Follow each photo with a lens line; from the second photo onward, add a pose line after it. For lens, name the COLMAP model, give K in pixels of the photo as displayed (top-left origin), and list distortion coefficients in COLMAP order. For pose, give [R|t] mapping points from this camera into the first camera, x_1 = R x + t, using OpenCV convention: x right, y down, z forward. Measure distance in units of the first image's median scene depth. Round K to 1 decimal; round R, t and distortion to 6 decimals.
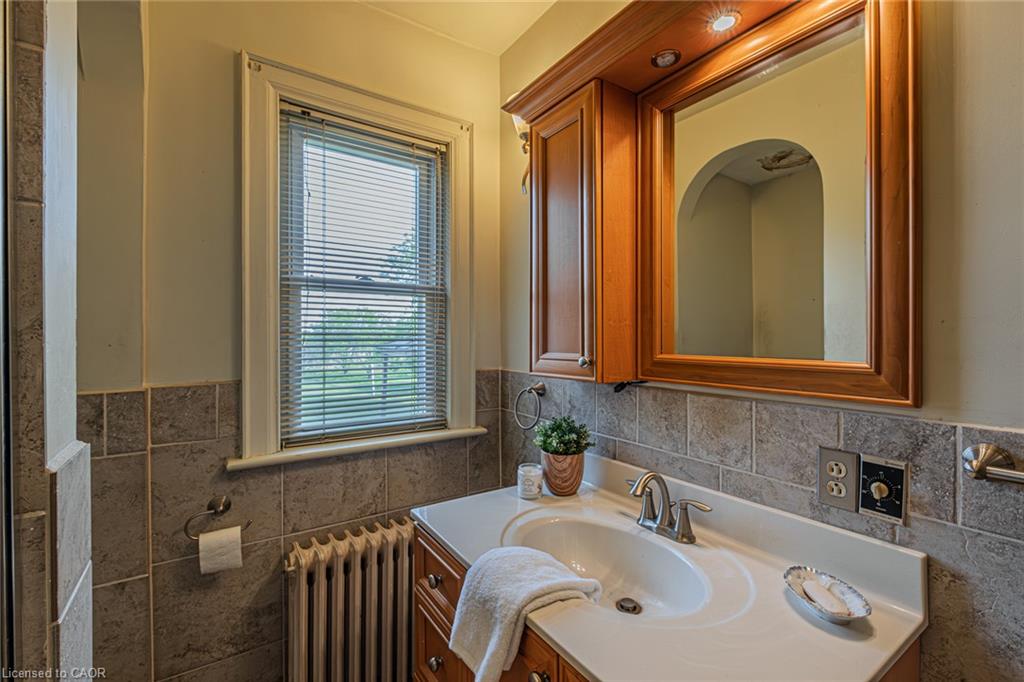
lens RADIAL K [[444.3, 0, 514.7], [0, 444.3, 336.4], [0, 0, 1]] dist [0.005275, -0.004037]
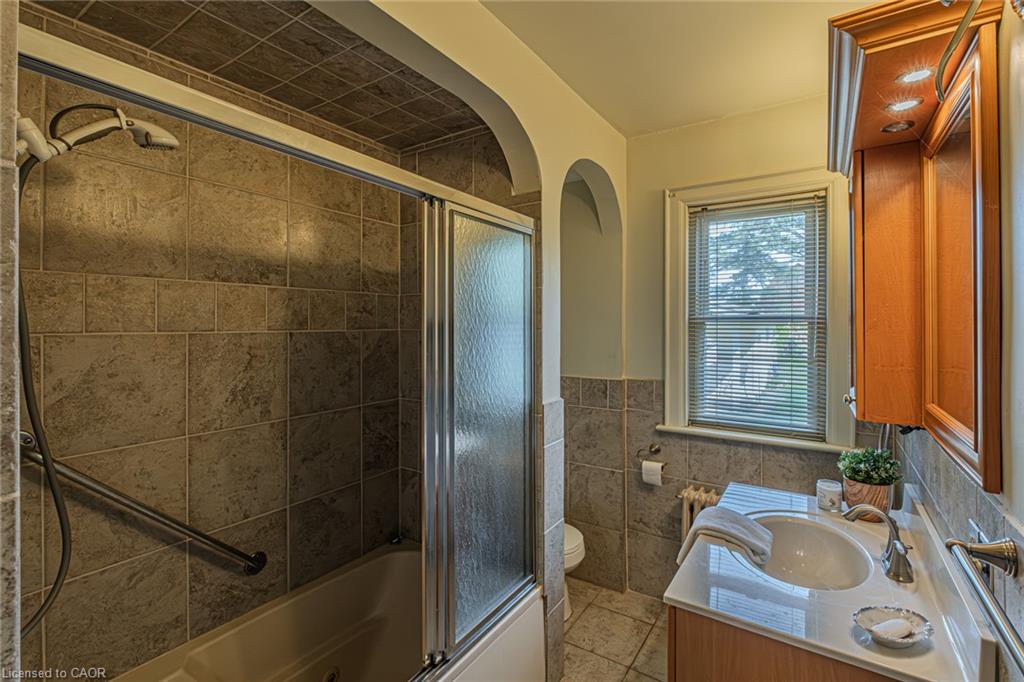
lens RADIAL K [[444.3, 0, 518.7], [0, 444.3, 324.7], [0, 0, 1]] dist [0.005275, -0.004037]
pose [[0.391447, 0.000438, -0.920201, 0.720903], [-0.000855, 1.000000, 0.000112, -0.110857], [0.920200, 0.000743, 0.391447, -0.190227]]
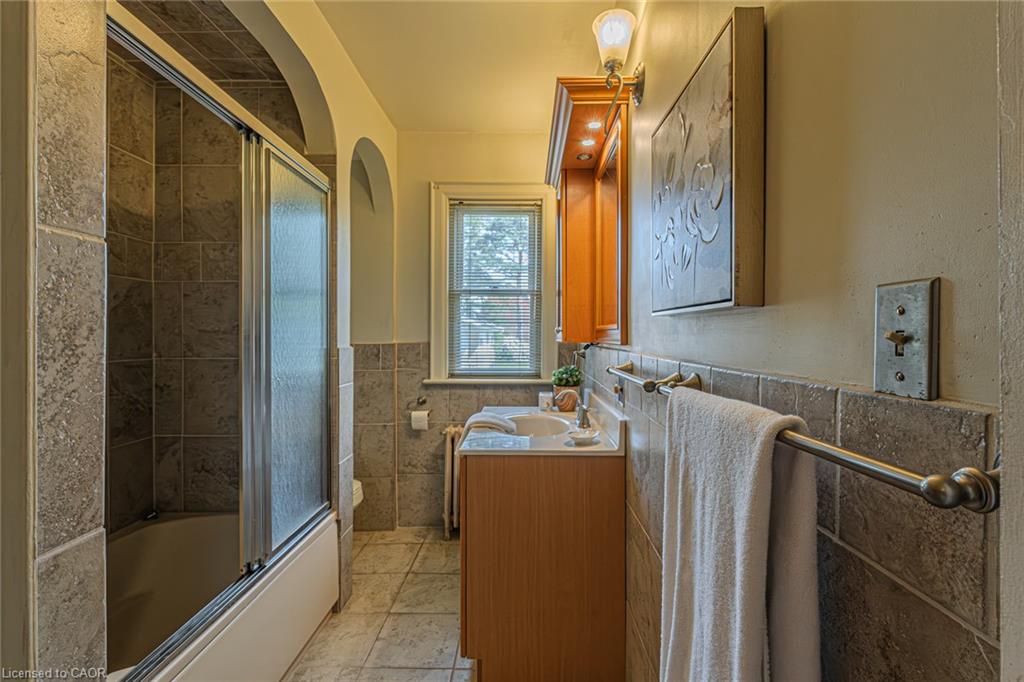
lens RADIAL K [[444.3, 0, 507.8], [0, 444.3, 335.2], [0, 0, 1]] dist [0.005275, -0.004037]
pose [[0.820207, 0.004266, -0.572050, 0.823107], [-0.004021, 0.999990, 0.001693, 0.062174], [0.572052, 0.000912, 0.820217, -0.463360]]
